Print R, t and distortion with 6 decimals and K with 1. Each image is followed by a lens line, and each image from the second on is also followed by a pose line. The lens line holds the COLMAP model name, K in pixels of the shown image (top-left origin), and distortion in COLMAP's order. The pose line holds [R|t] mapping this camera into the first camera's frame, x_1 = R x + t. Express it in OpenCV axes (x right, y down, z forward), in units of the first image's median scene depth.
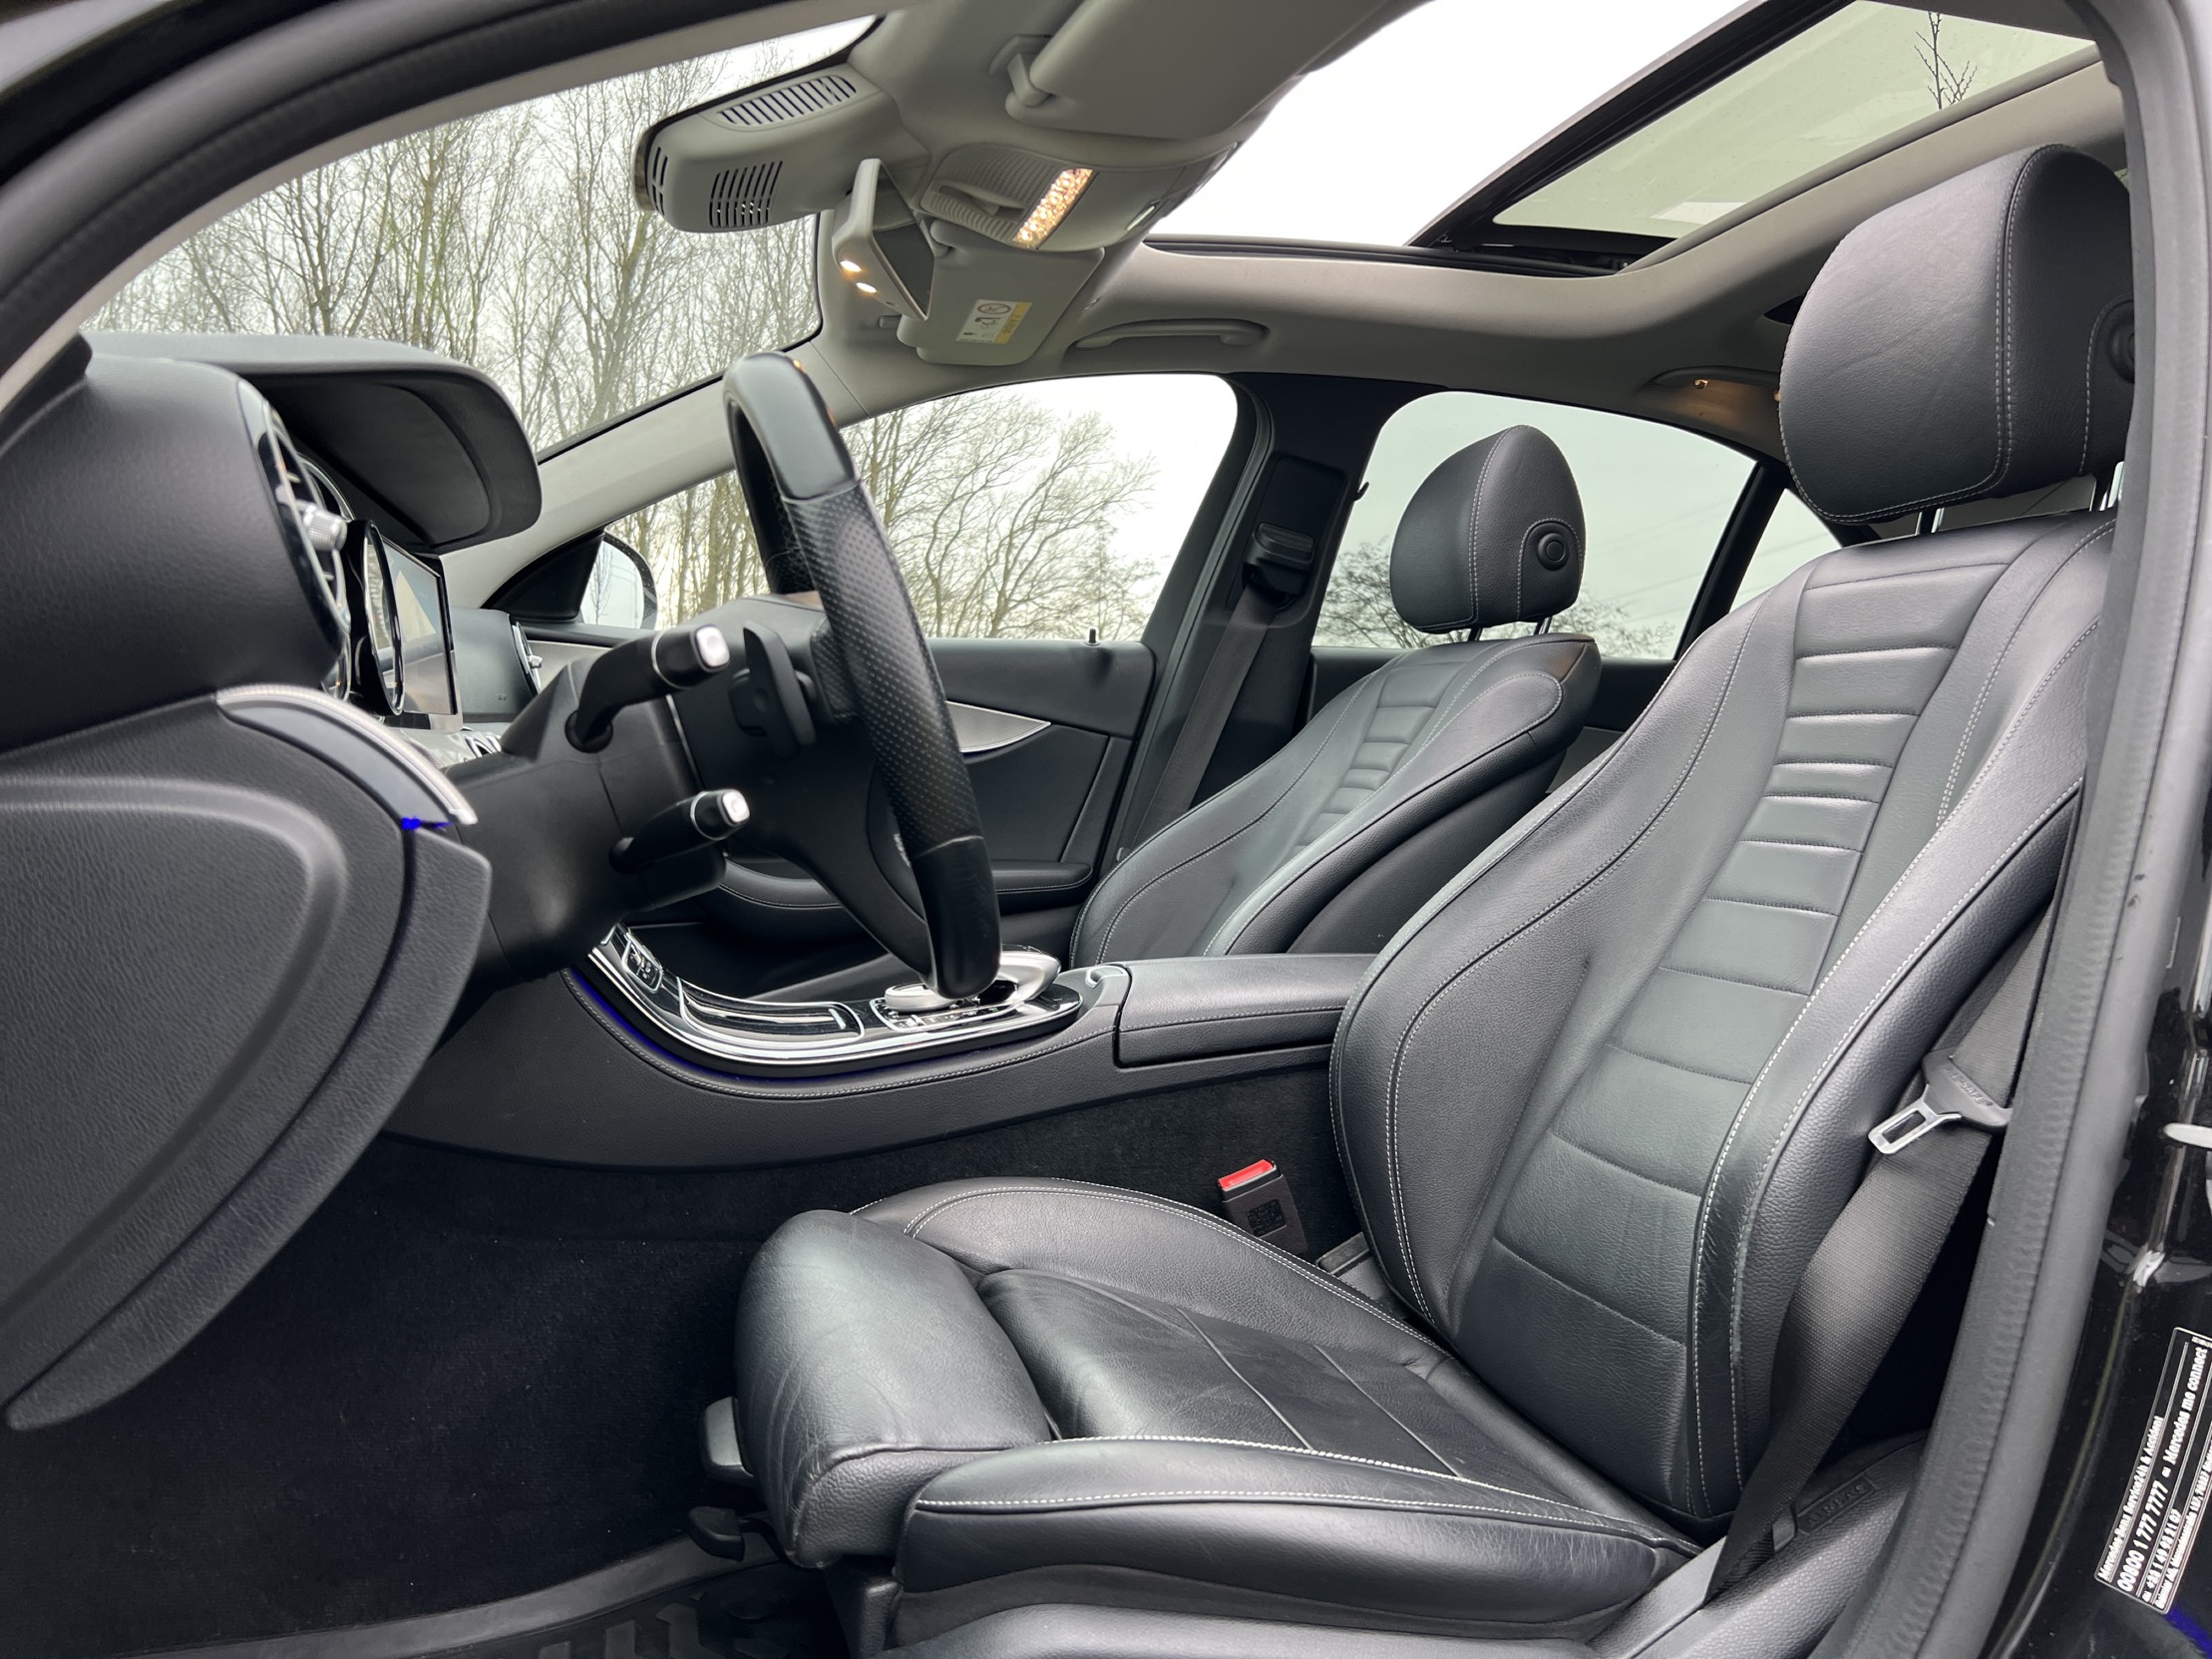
lens RADIAL K [[1665.7, 0, 1106.9], [0, 1665.7, 820.9], [0, 0, 1]] dist [0.133467, -0.214141]
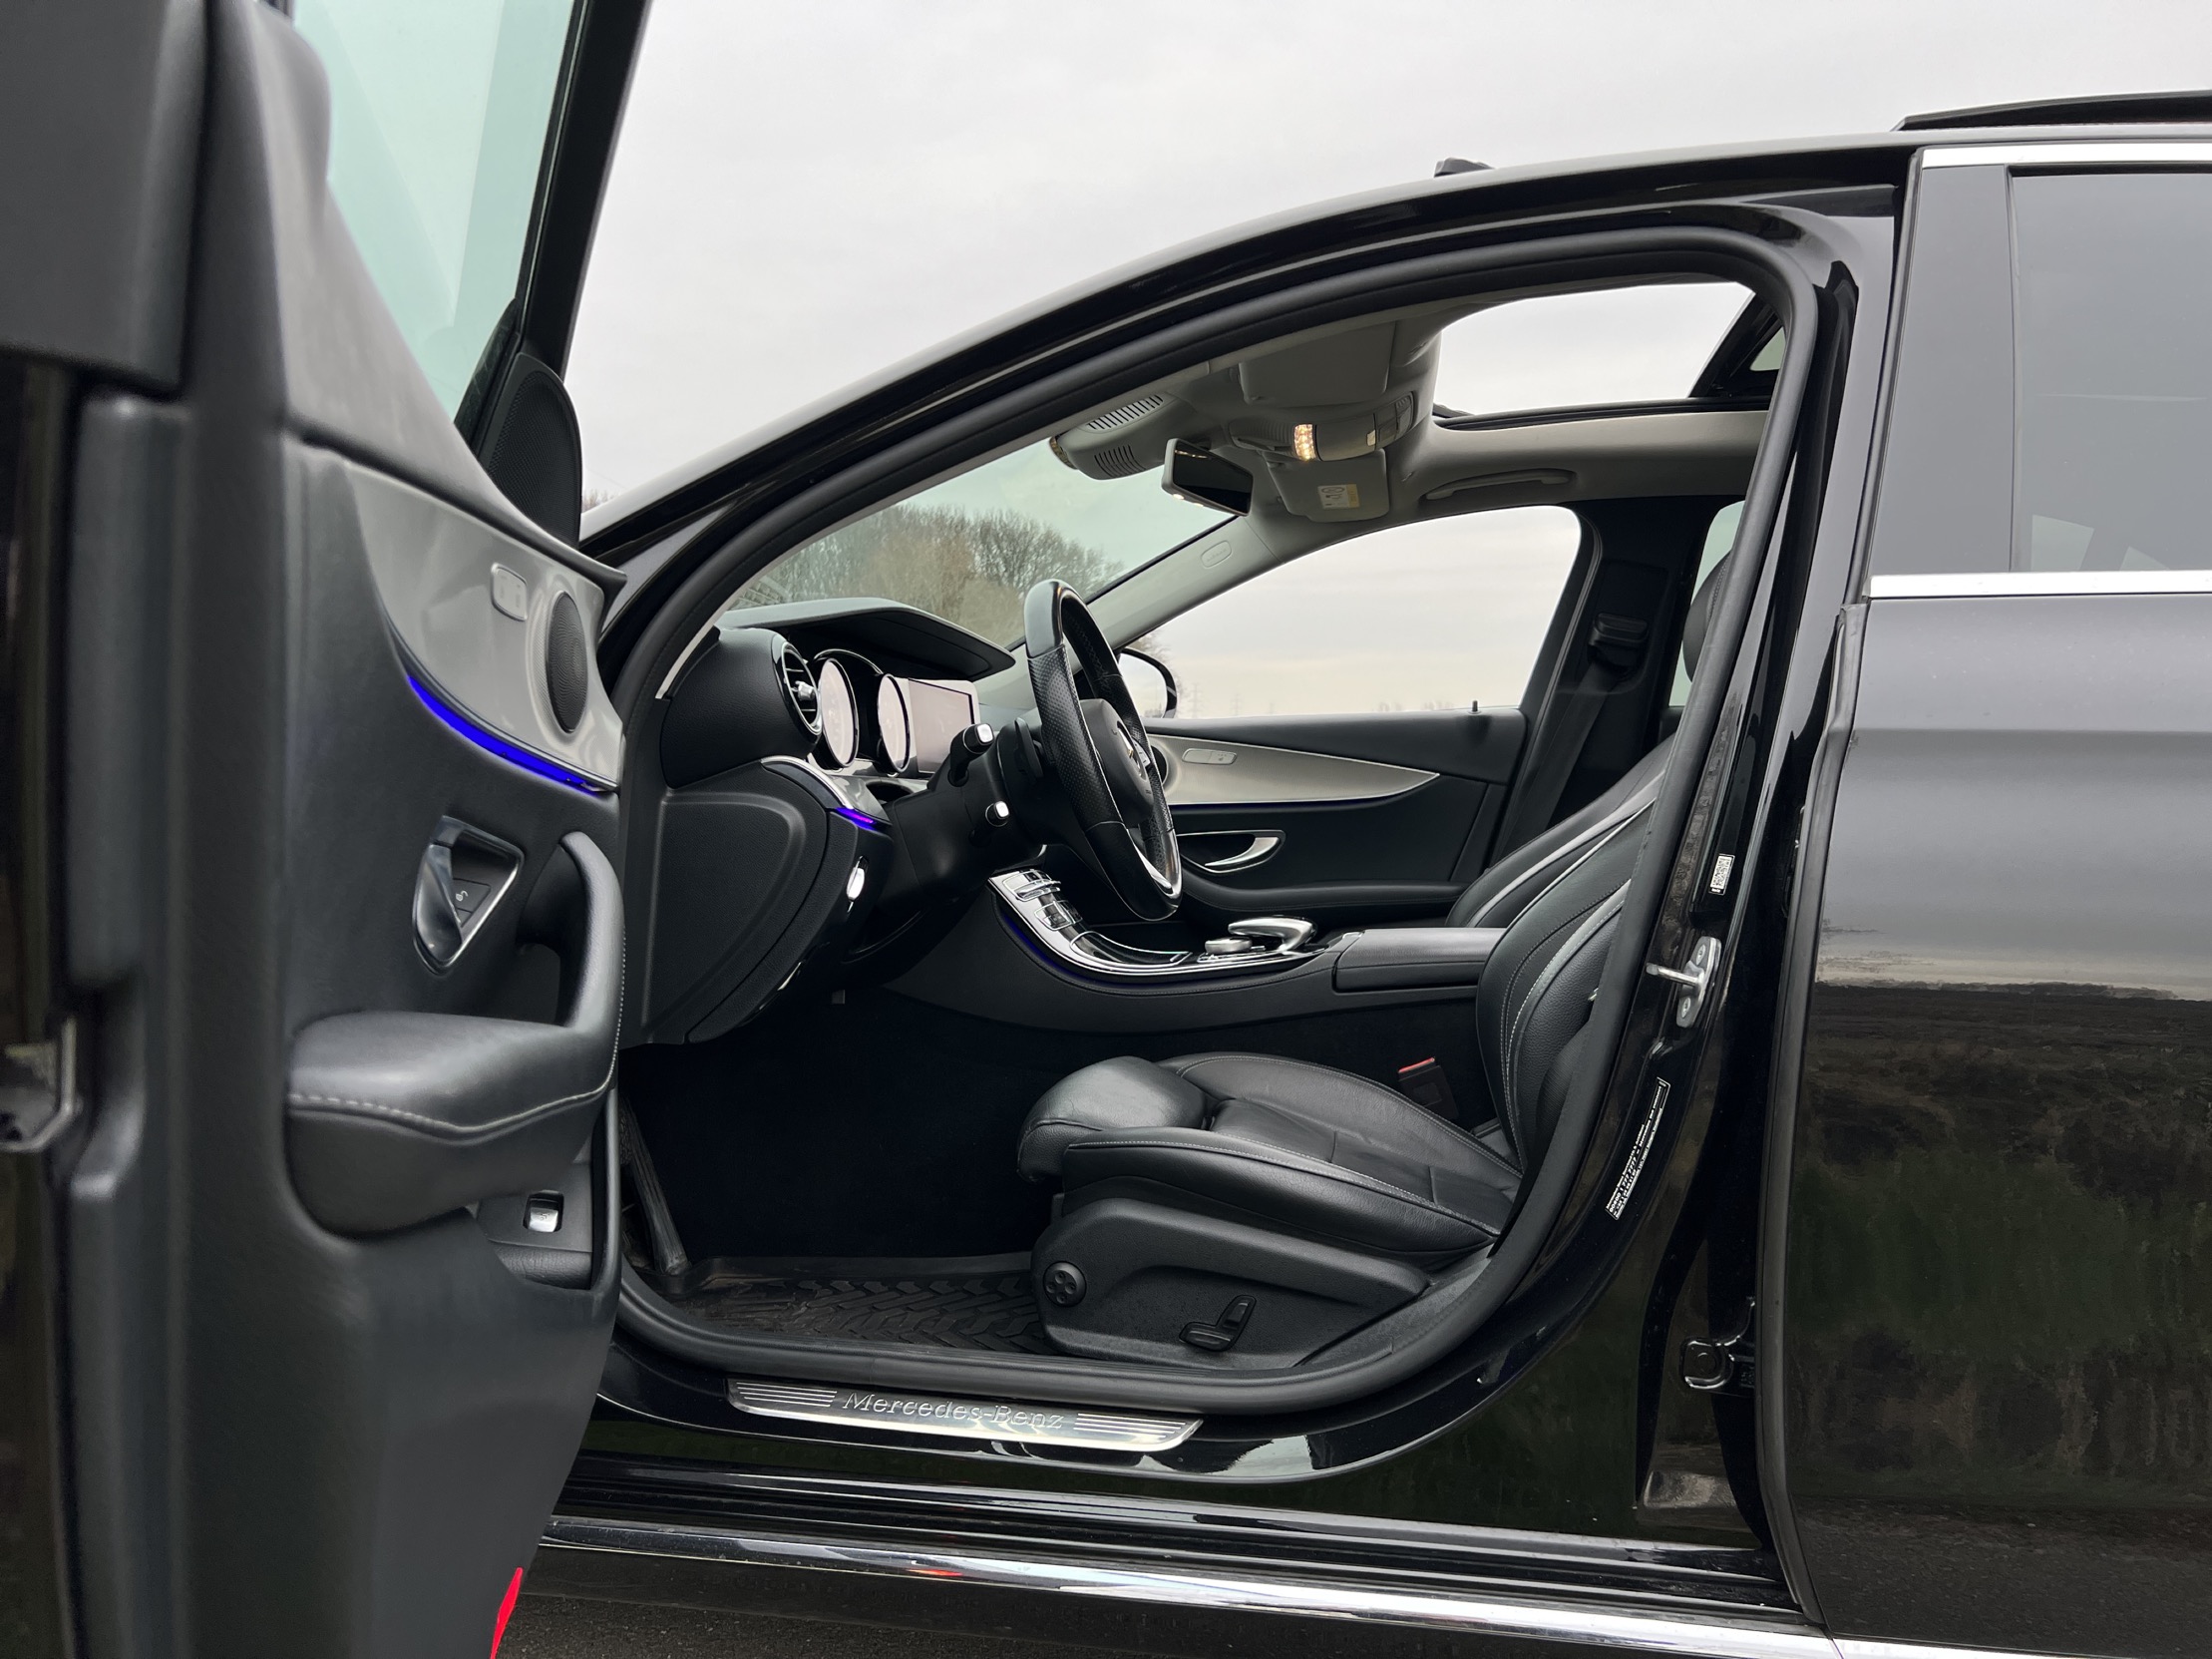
lens RADIAL K [[1665.7, 0, 1106.9], [0, 1665.7, 820.9], [0, 0, 1]] dist [0.133467, -0.214141]
pose [[0.906339, -0.009349, -0.422448, 0.453912], [-0.007986, 0.999198, -0.039246, 0.050805], [0.422476, 0.038944, 0.905537, -0.477313]]
